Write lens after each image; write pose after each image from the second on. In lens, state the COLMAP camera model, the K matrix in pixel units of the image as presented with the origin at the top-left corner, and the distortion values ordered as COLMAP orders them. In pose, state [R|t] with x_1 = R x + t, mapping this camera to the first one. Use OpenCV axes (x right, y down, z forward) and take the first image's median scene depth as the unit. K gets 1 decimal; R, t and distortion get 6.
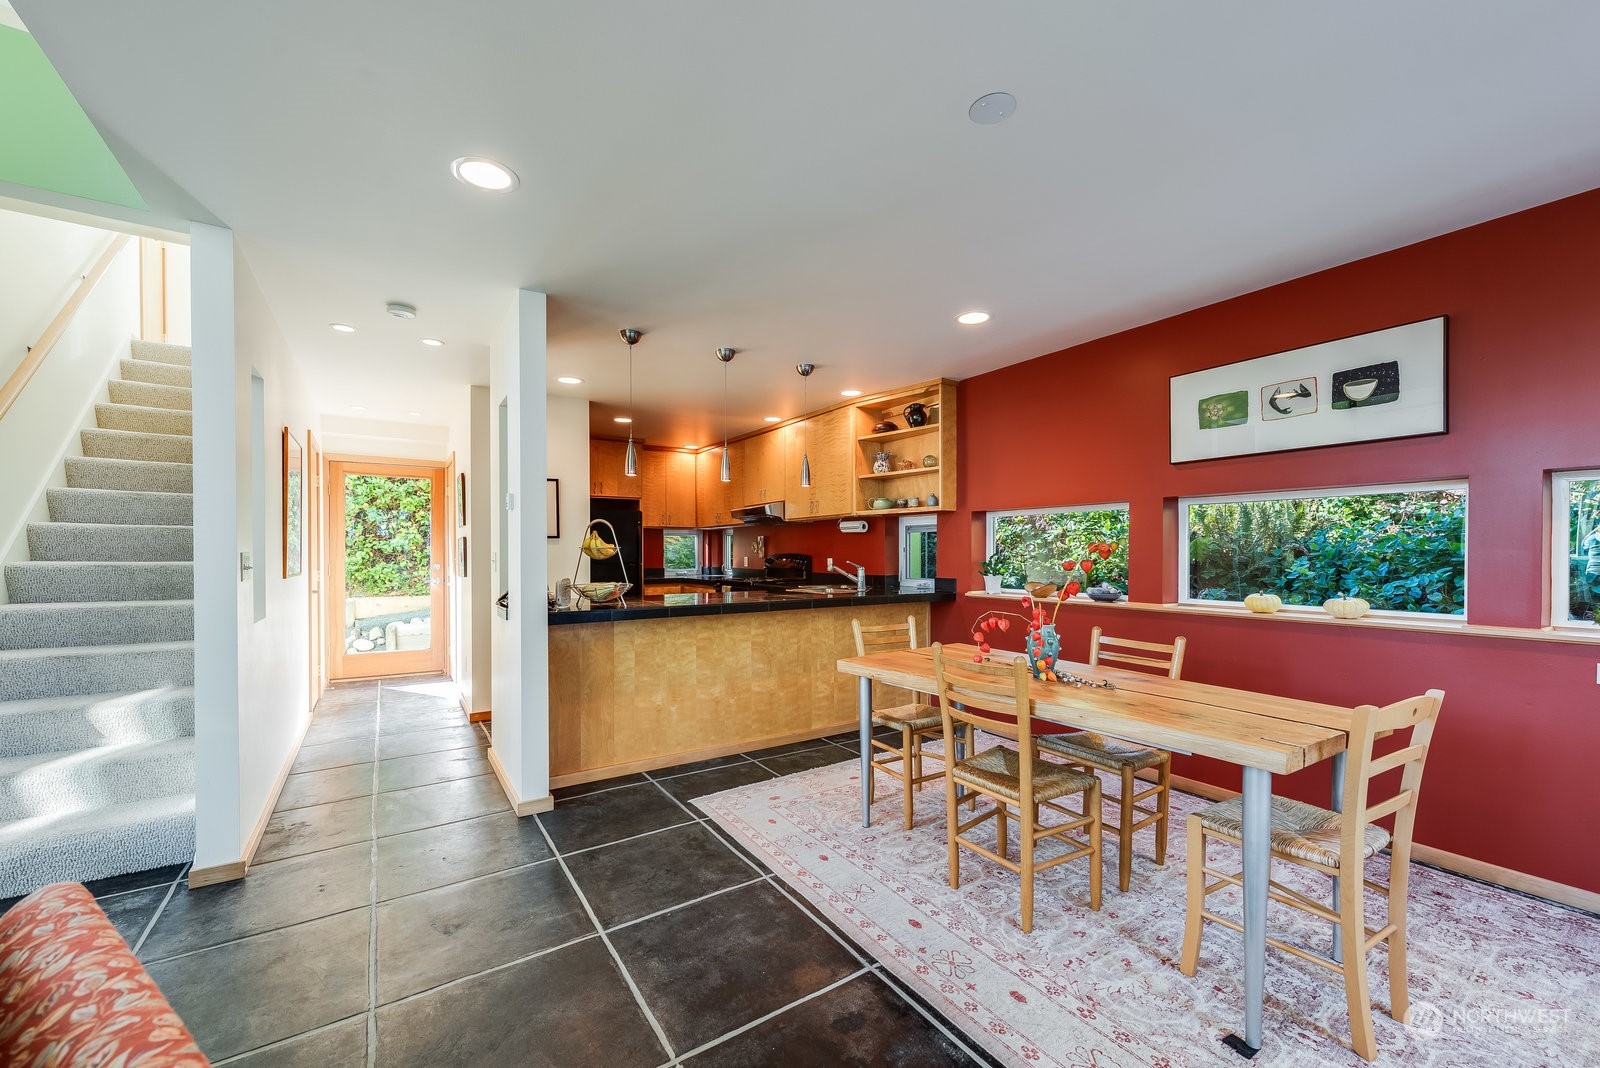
lens RADIAL K [[633.6, 0, 811.6], [0, 633.6, 569.1], [0, 0, 1]] dist [0.001167, -0.000665]
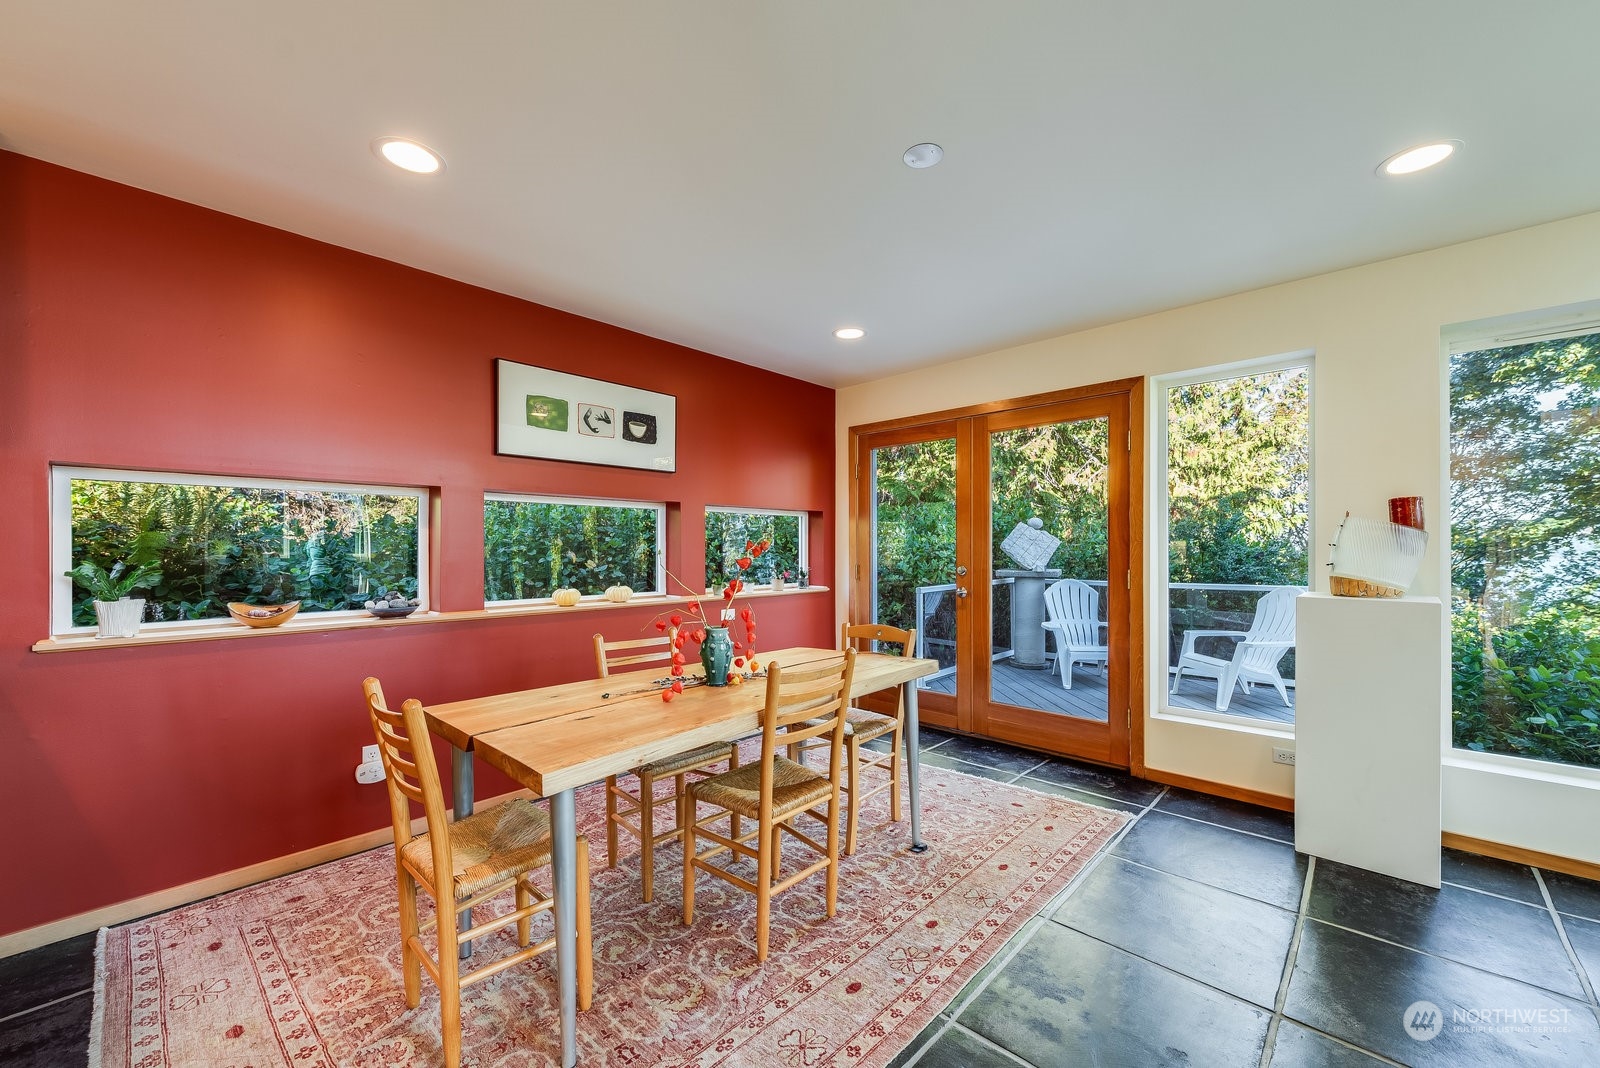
lens RADIAL K [[633.6, 0, 792.9], [0, 633.6, 547.3], [0, 0, 1]] dist [0.001167, -0.000665]
pose [[-0.227126, 0.006530, 0.973843, -0.354218], [0.030575, 0.999532, 0.000429, -0.017189], [-0.973385, 0.029872, -0.227220, 0.687331]]
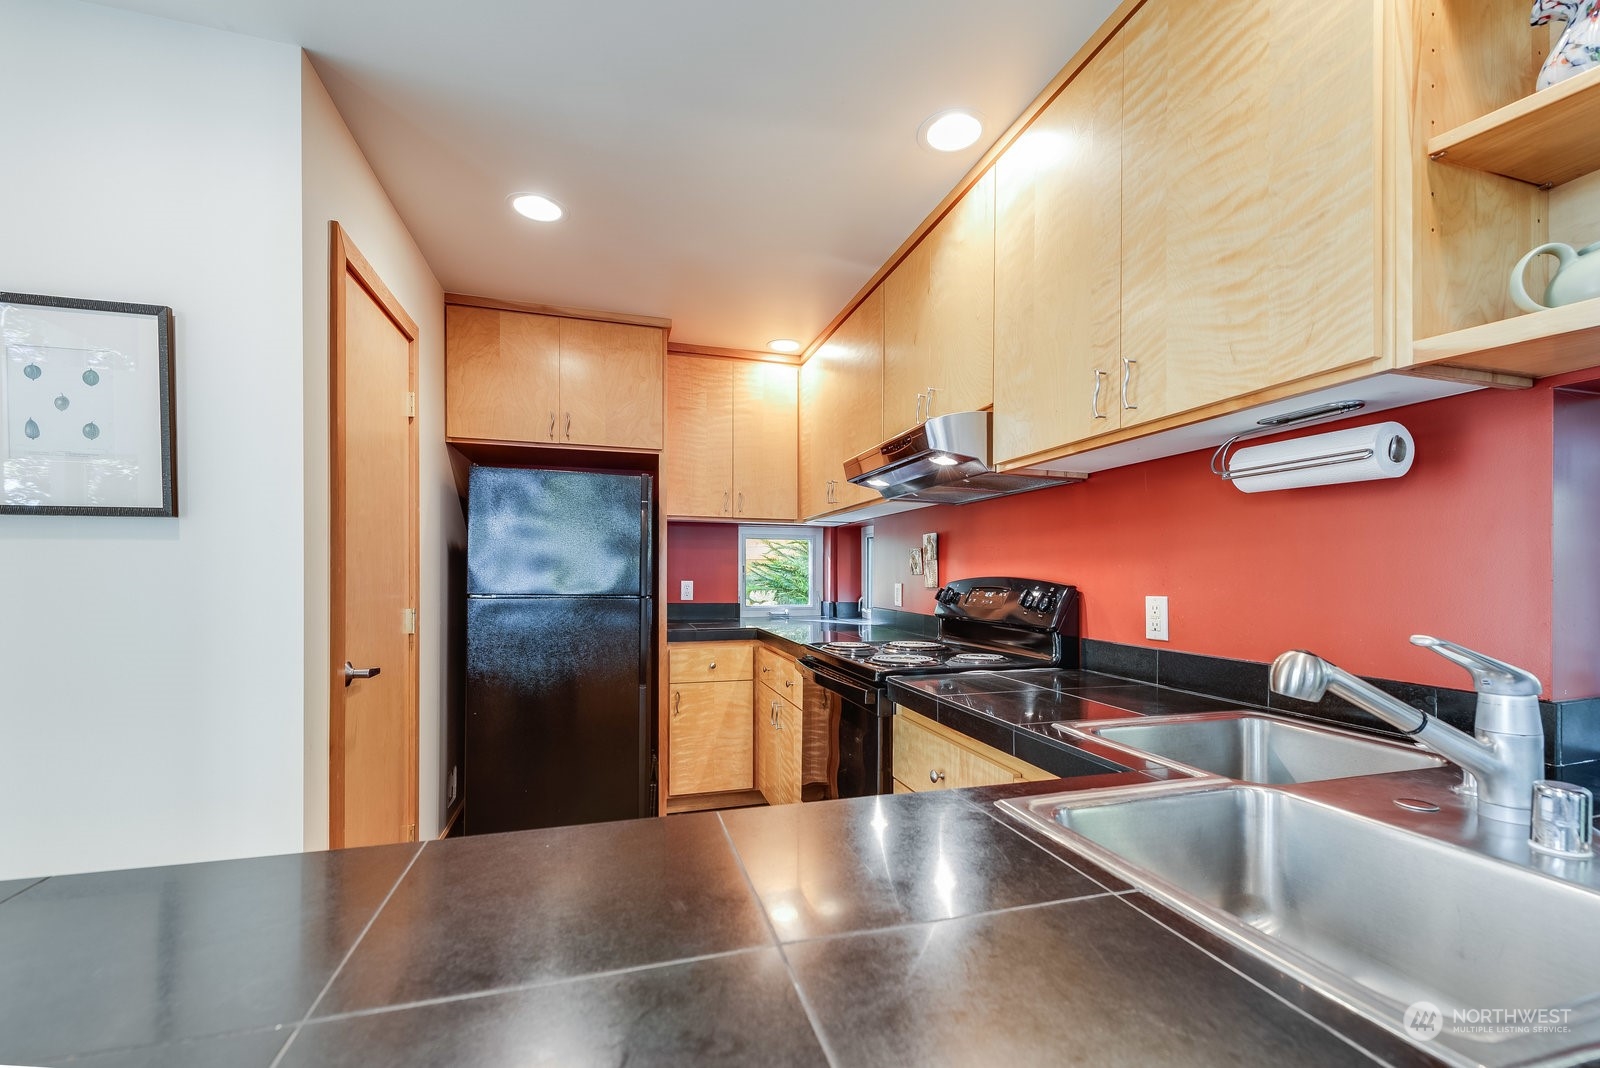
lens RADIAL K [[633.6, 0, 809.6], [0, 633.6, 573.4], [0, 0, 1]] dist [0.001167, -0.000665]
pose [[0.948833, 0.007852, -0.315680, -0.044836], [-0.016162, 0.999588, -0.023713, -0.027470], [0.315364, 0.027602, 0.948569, 1.038138]]
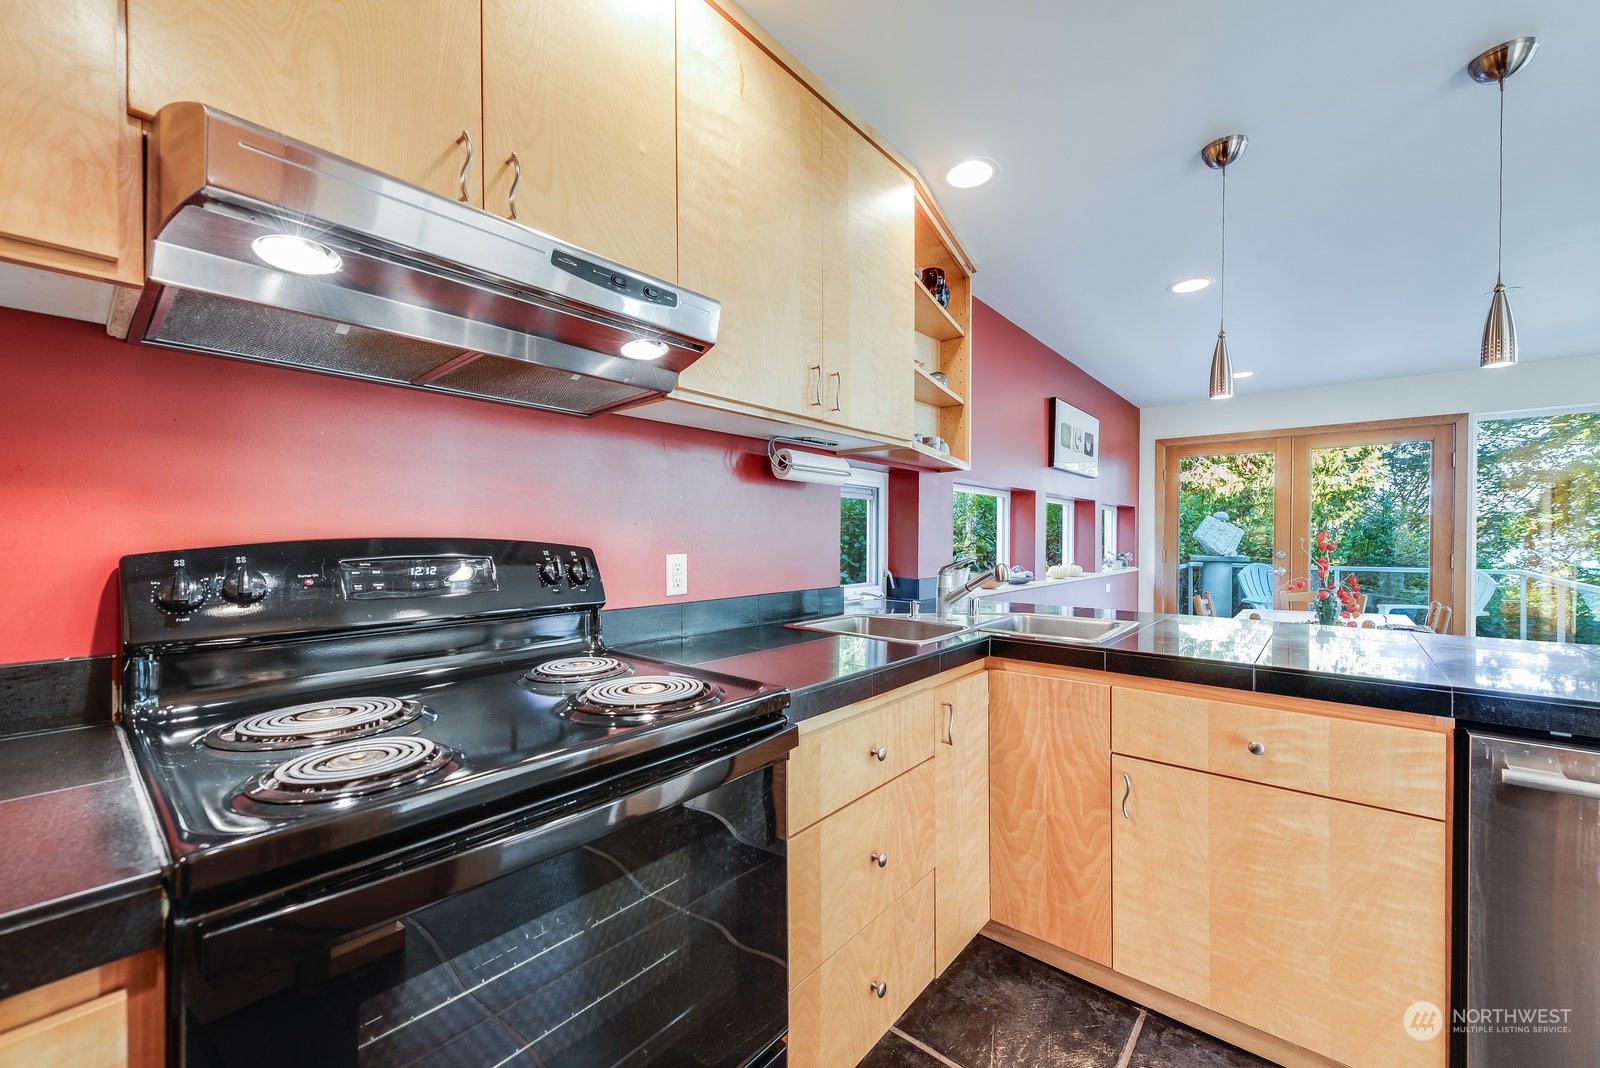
lens RADIAL K [[633.6, 0, 794.3], [0, 633.6, 535.1], [0, 0, 1]] dist [0.001167, -0.000665]
pose [[-0.272915, 0.007351, 0.962010, -0.427009], [0.026152, 0.999658, -0.000220, -0.037291], [-0.961683, 0.025099, -0.273014, 1.581811]]
